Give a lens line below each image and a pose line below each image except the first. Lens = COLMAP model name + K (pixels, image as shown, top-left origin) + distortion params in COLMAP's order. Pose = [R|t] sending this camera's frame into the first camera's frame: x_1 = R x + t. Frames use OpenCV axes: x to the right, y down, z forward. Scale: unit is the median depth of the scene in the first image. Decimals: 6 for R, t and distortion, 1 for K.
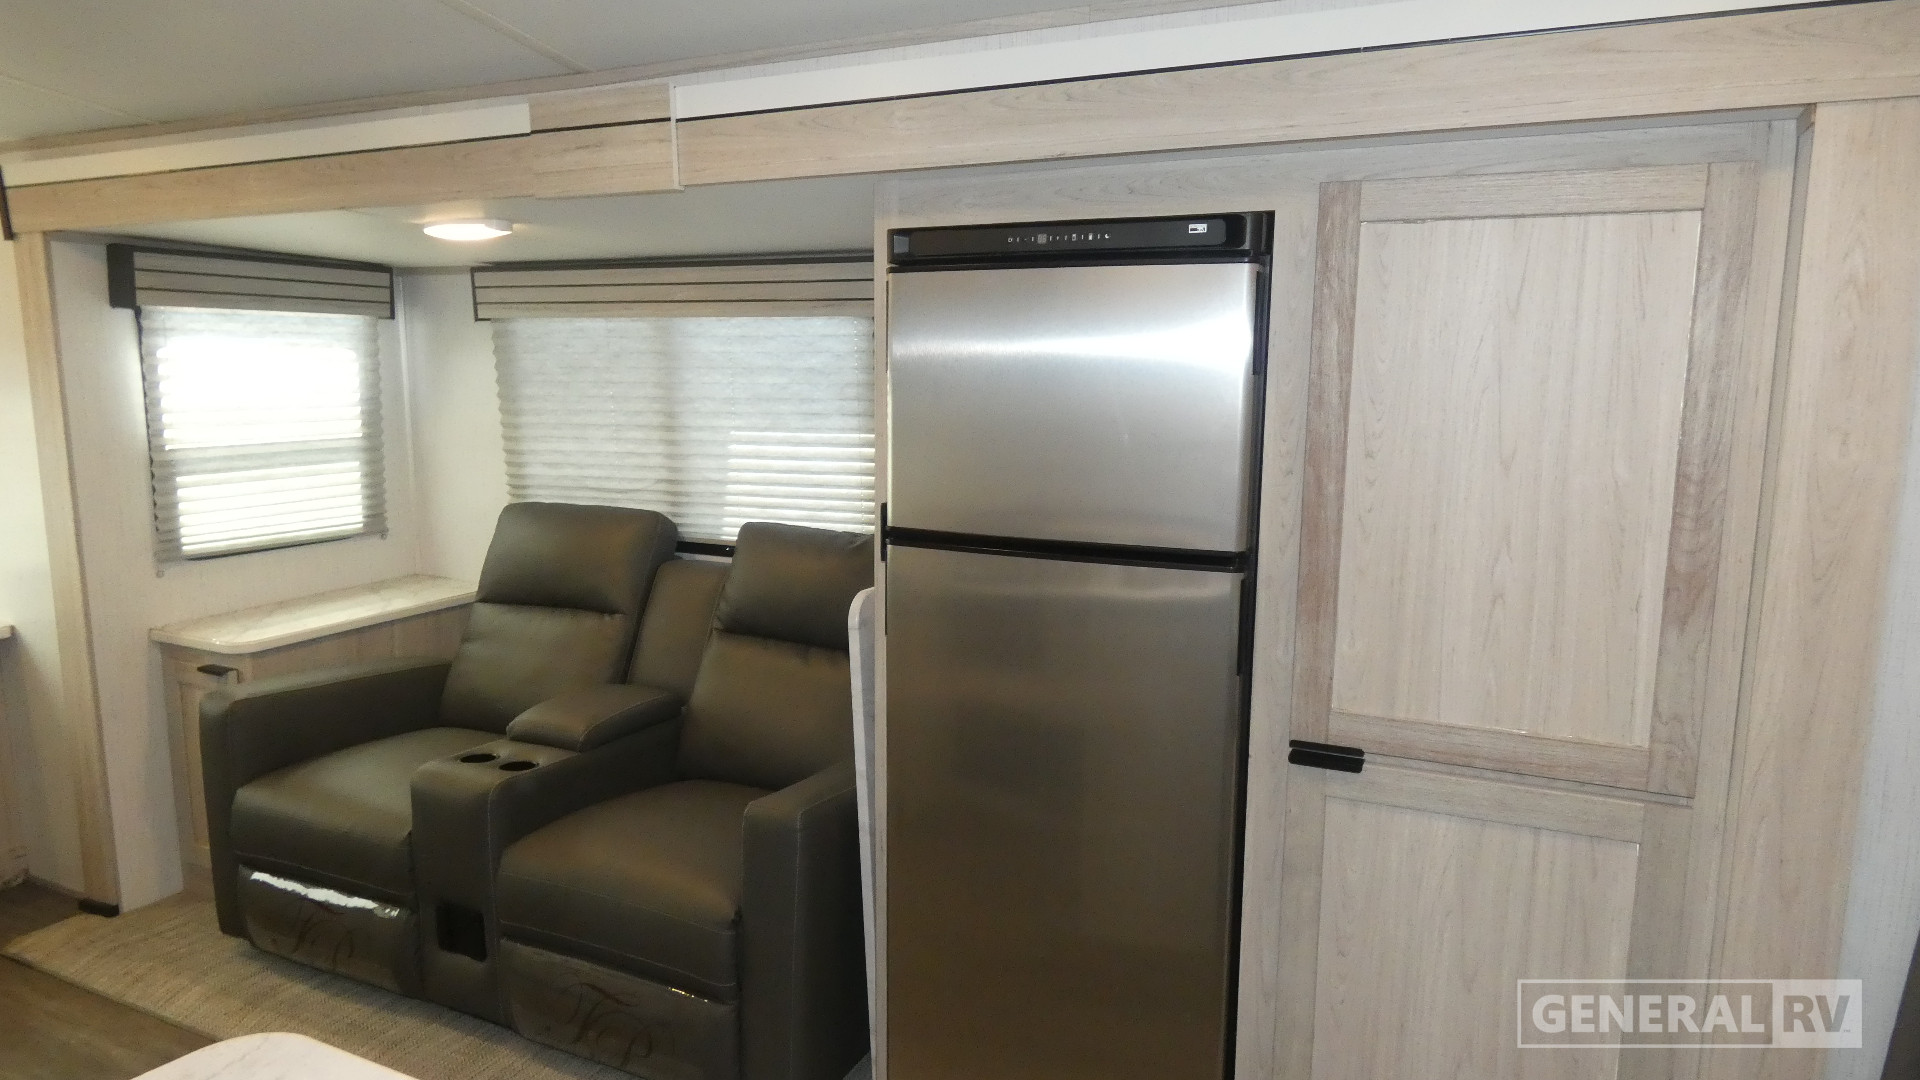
lens RADIAL K [[1160.1, 0, 967.3], [0, 1160.1, 535.6], [0, 0, 1]] dist [-0.002542, 0.000287]
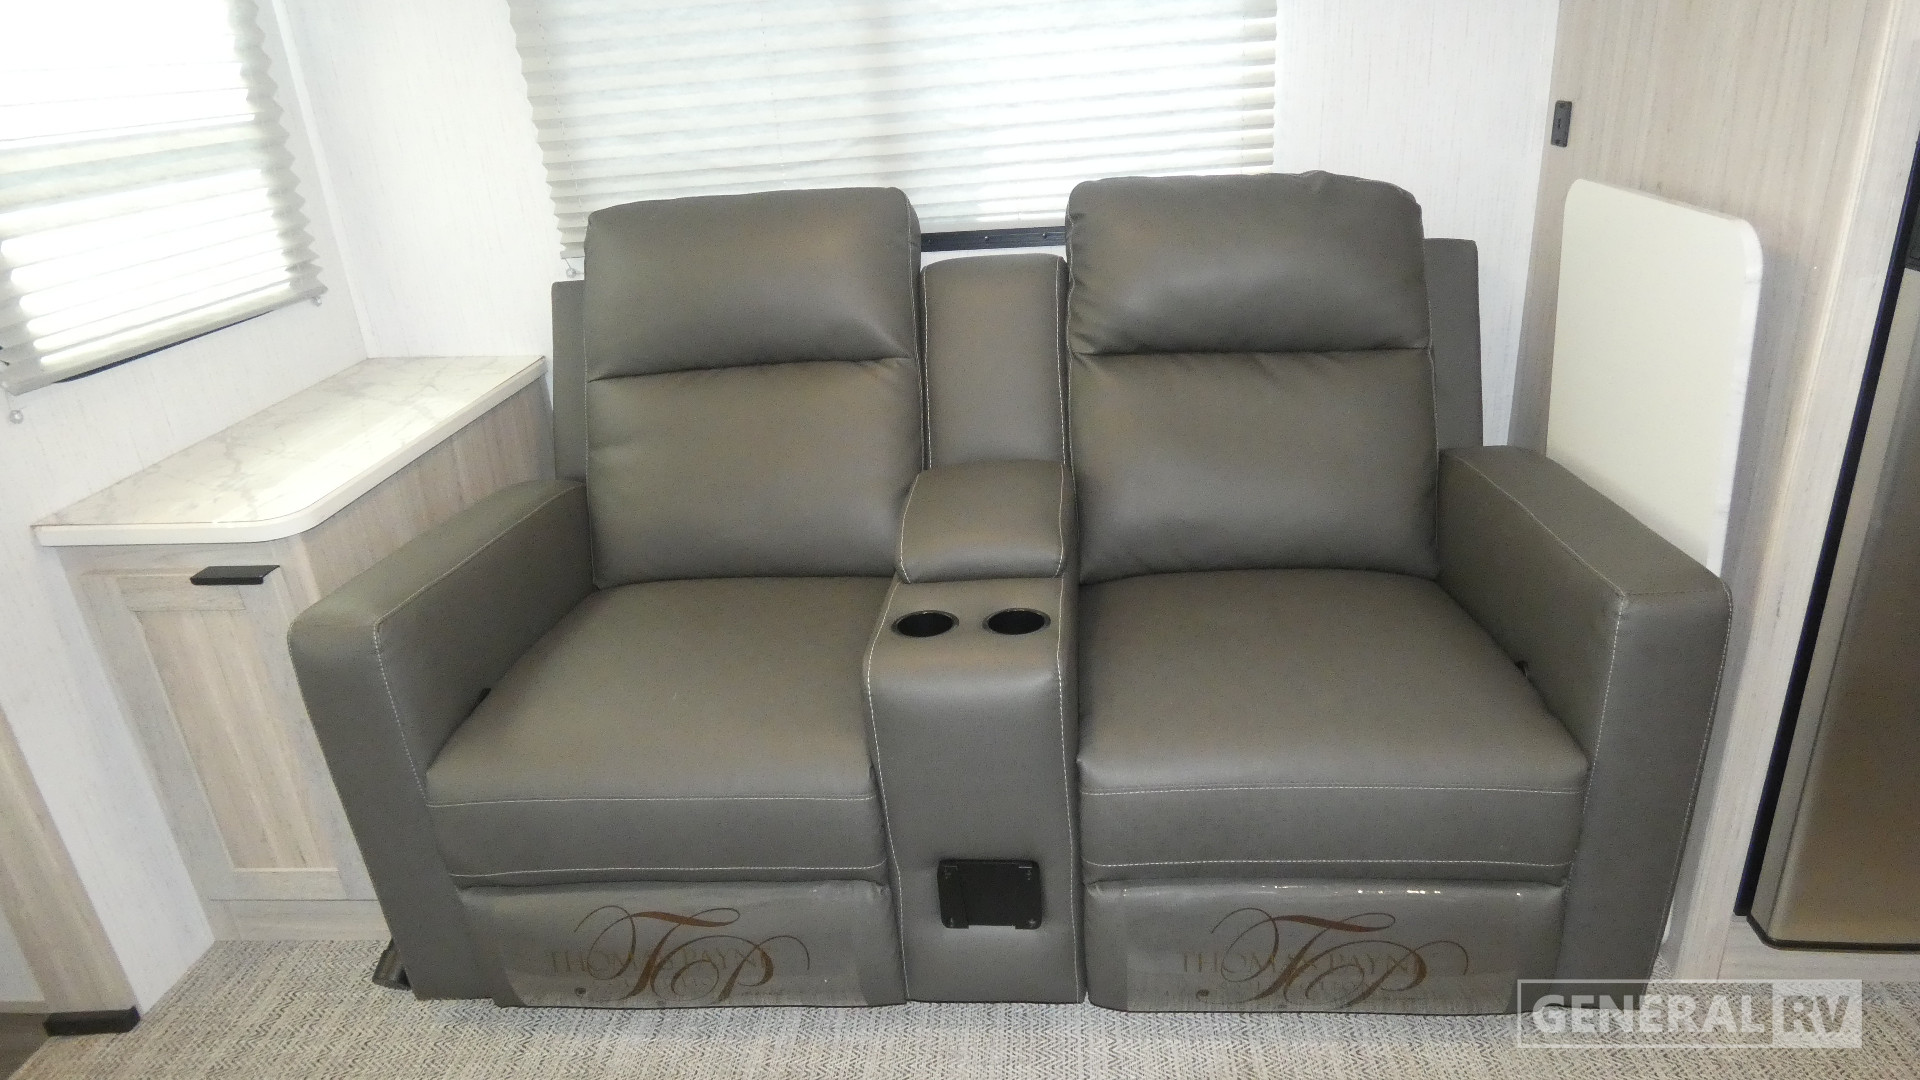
lens RADIAL K [[1150.9, 0, 953.6], [0, 1150.9, 534.9], [0, 0, 1]] dist [0.000329, 0.001101]
pose [[0.932129, -0.199816, 0.302008, -0.494695], [0.120176, 0.957411, 0.262530, -0.000531], [-0.341604, -0.208418, 0.916444, 0.406329]]
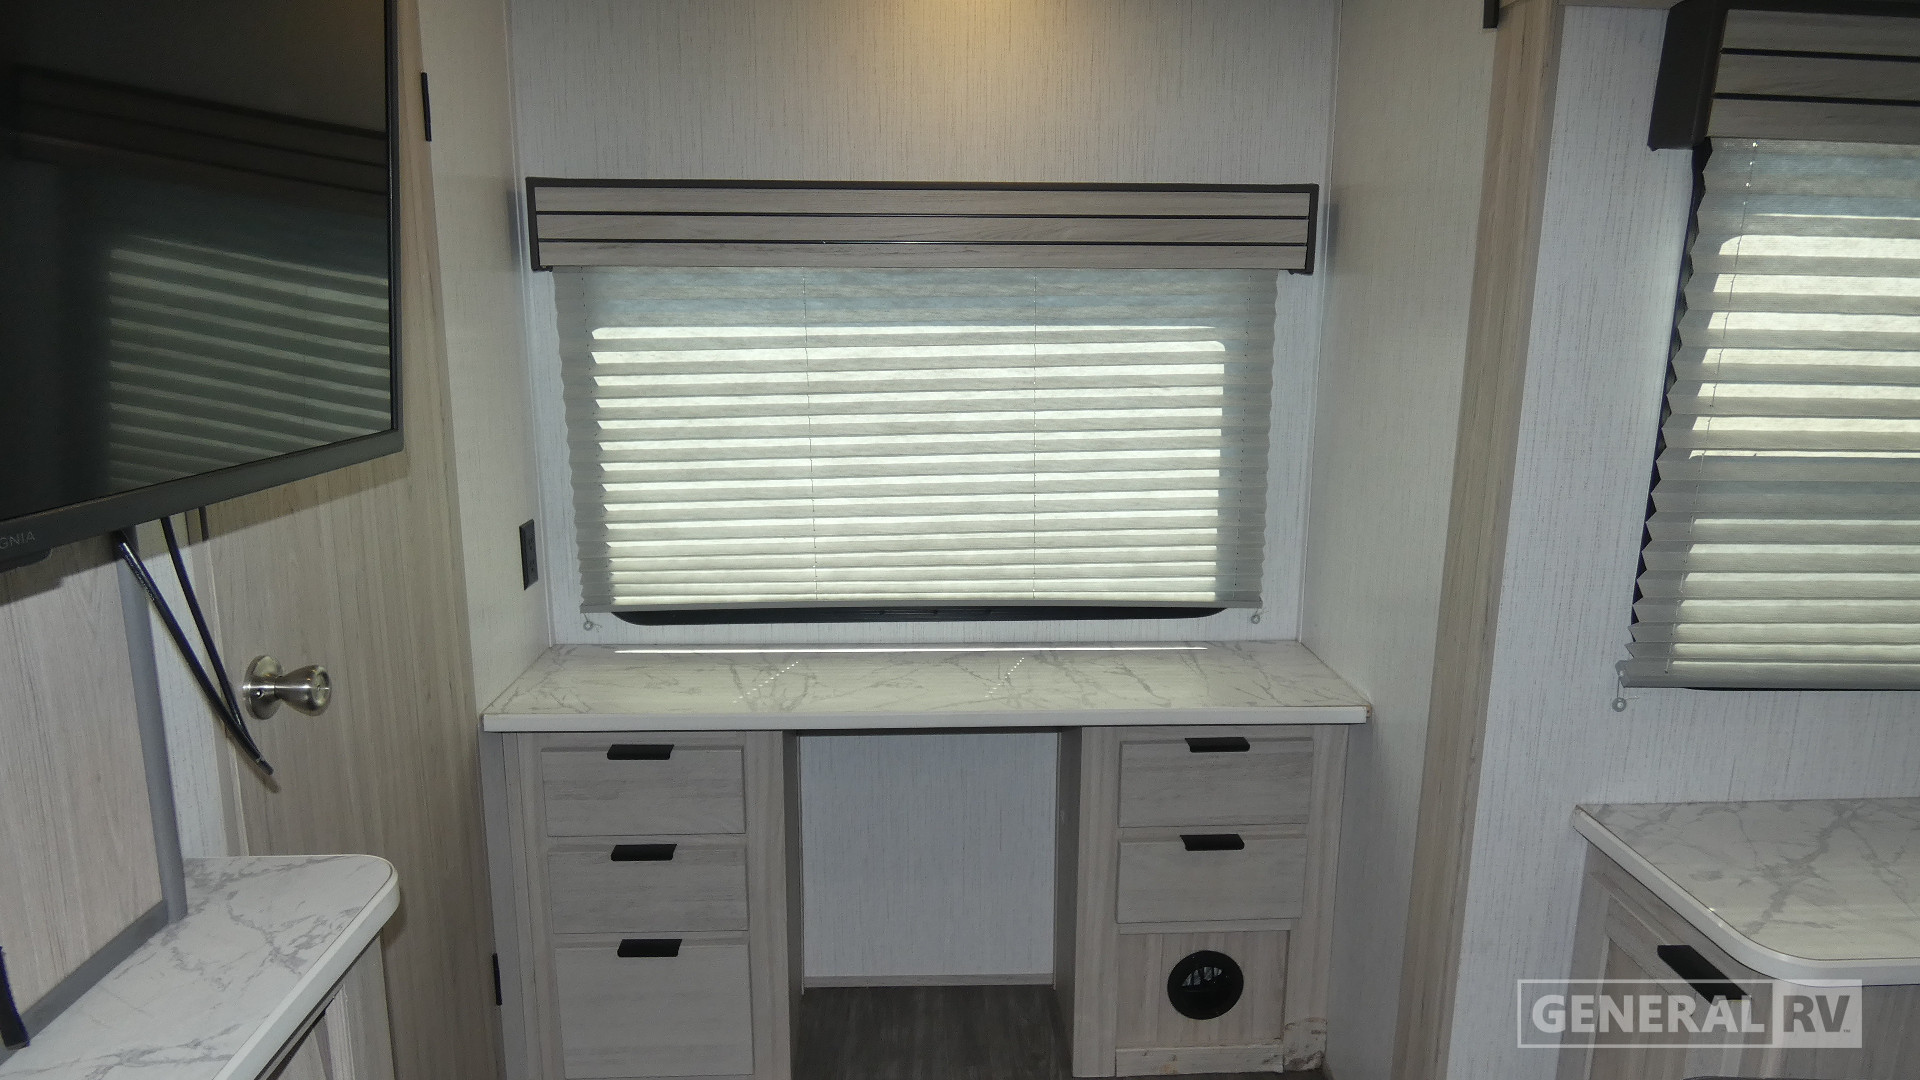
lens RADIAL K [[1142.5, 0, 973.7], [0, 1142.5, 533.2], [0, 0, 1]] dist [-0.024468, -0.000313]
pose [[0.467457, 0.175312, -0.866458, -0.435699], [-0.143302, 0.982203, 0.121419, -0.059390], [0.872324, 0.067407, 0.484260, 0.540961]]
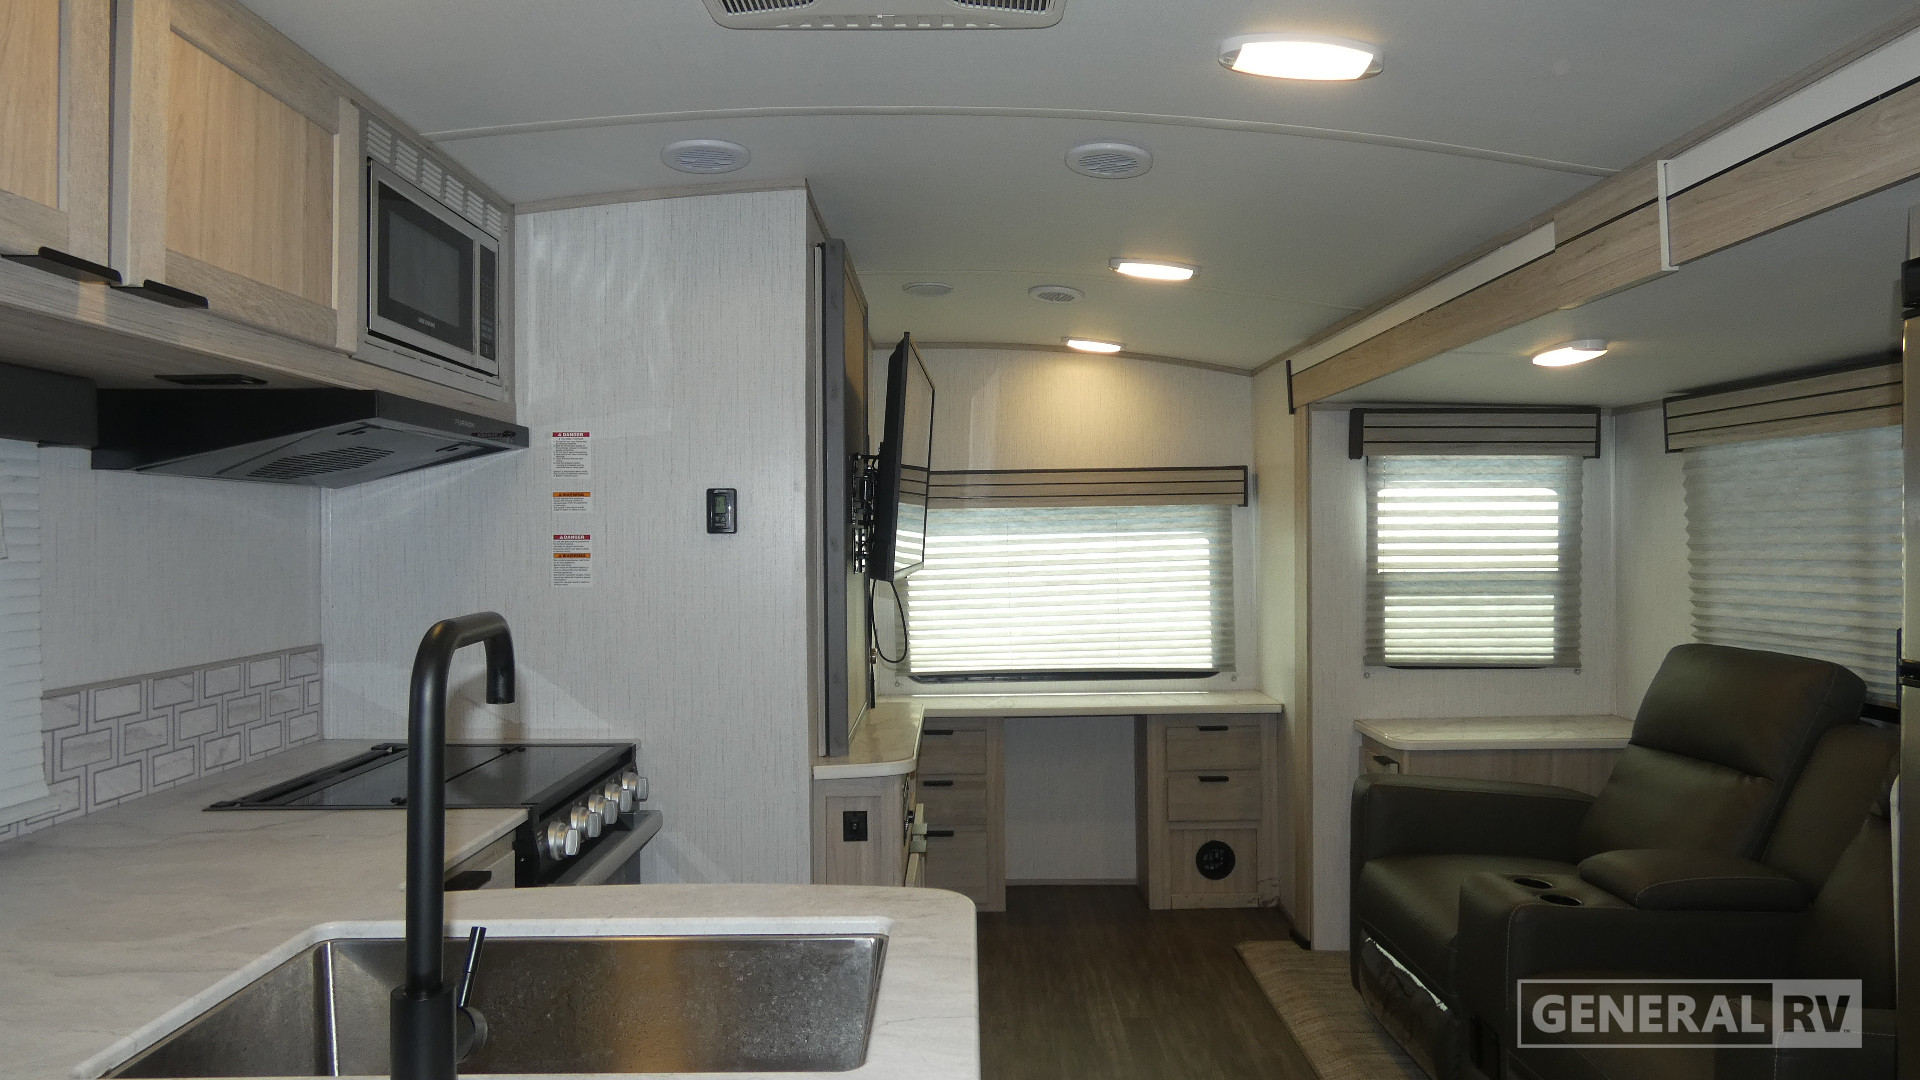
lens RADIAL K [[1160.1, 0, 967.3], [0, 1160.1, 535.6], [0, 0, 1]] dist [-0.002542, 0.000287]
pose [[0.422462, -0.008271, -0.906343, 0.230143], [-0.129242, 0.989191, -0.069269, 0.027664], [0.897119, 0.146401, 0.416827, 0.105808]]
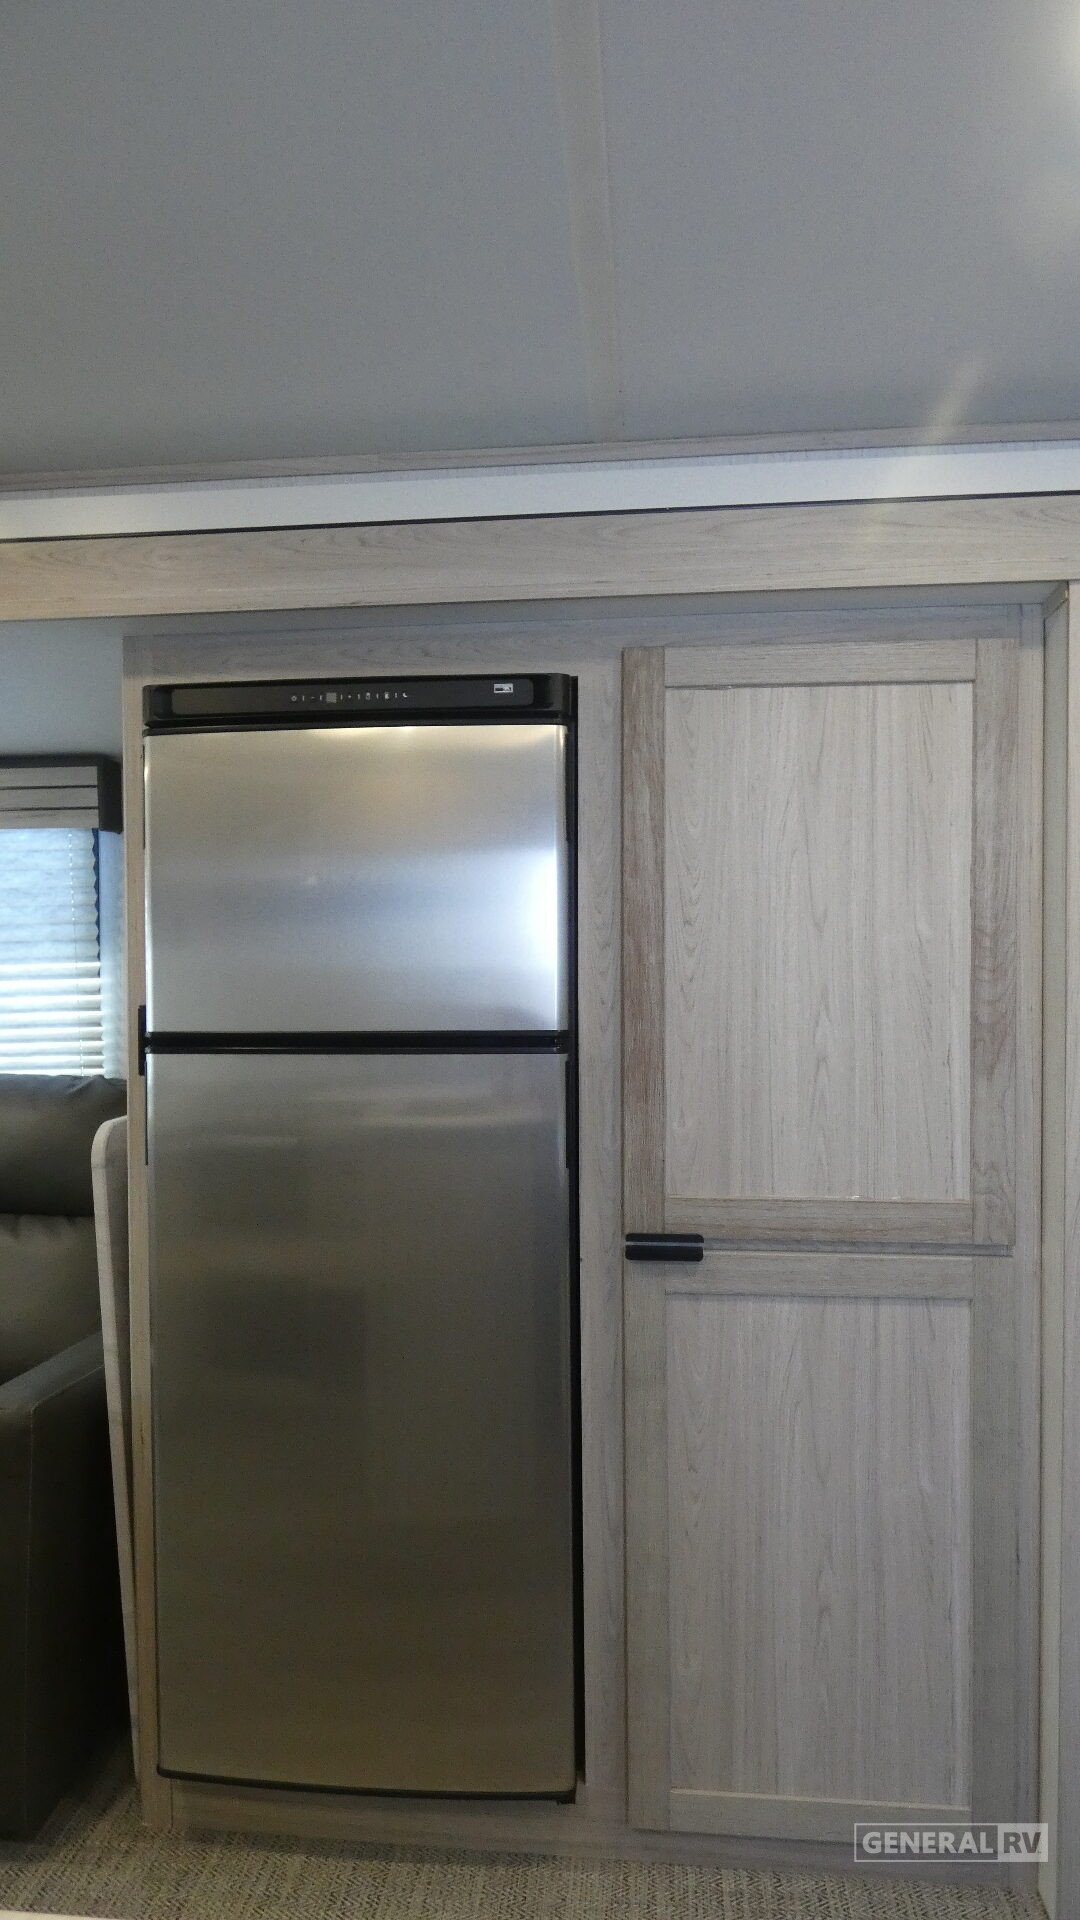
lens RADIAL K [[1171.0, 0, 536.7], [0, 1171.0, 980.9], [0, 0, 1]] dist [0.005073, -0.000008]
pose [[0.946894, -0.017553, 0.321065, -0.048615], [0.057997, 0.991455, -0.116844, 0.047466], [-0.316271, 0.129260, 0.939822, 0.071647]]
